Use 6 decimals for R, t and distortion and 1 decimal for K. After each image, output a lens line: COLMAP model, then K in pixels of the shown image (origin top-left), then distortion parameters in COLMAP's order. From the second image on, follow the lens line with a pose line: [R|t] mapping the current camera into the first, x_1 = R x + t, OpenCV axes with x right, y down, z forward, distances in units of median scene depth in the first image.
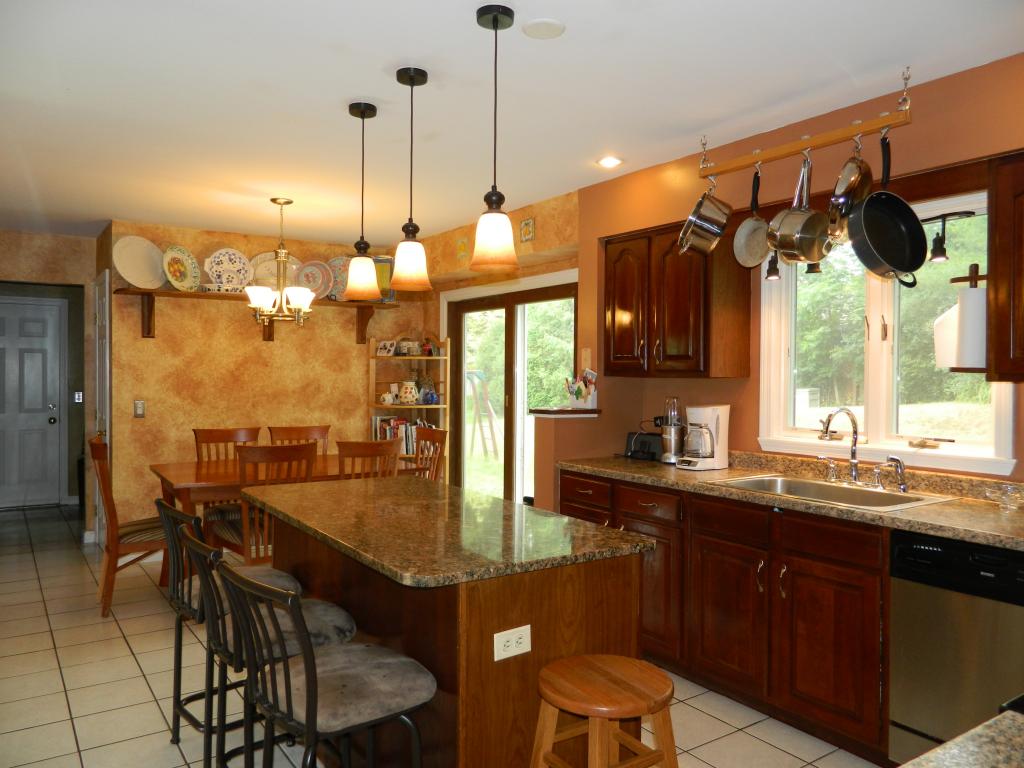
lens RADIAL K [[766.2, 0, 510.6], [0, 766.2, 379.0], [0, 0, 1]] dist [0.015731, -0.002370]
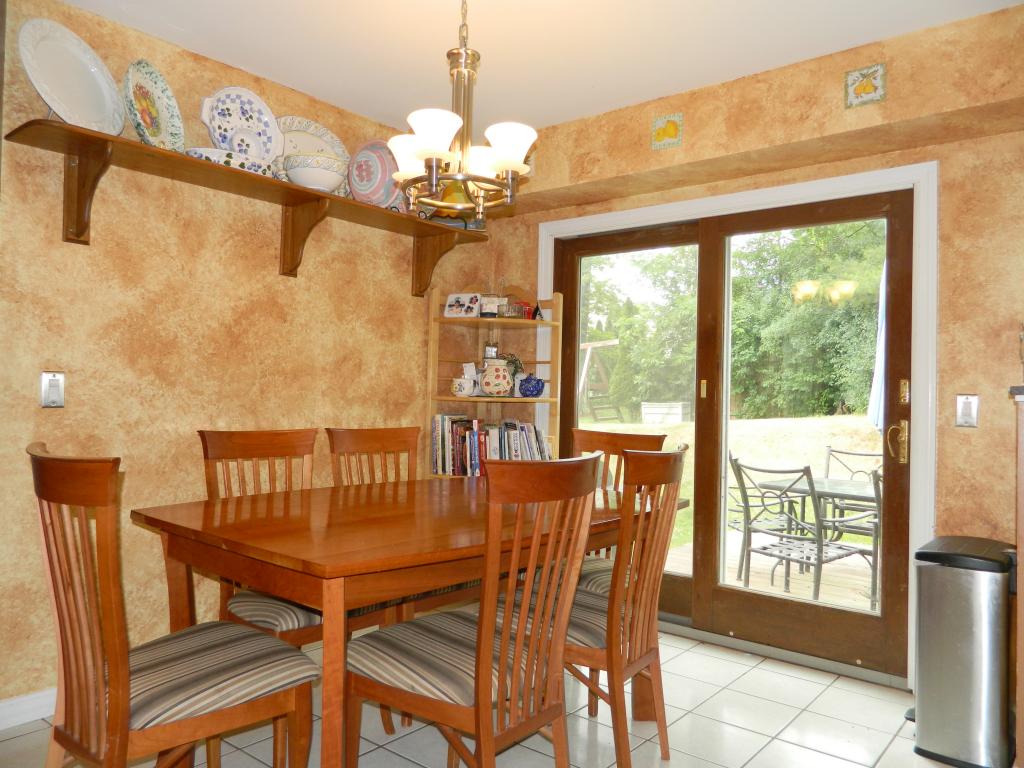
lens RADIAL K [[766.2, 0, 510.6], [0, 766.2, 379.0], [0, 0, 1]] dist [0.015731, -0.002370]
pose [[0.956729, 0.021386, 0.290195, -0.324165], [-0.014314, 0.999547, -0.026472, 0.037772], [-0.290630, 0.021173, 0.956601, 0.426891]]
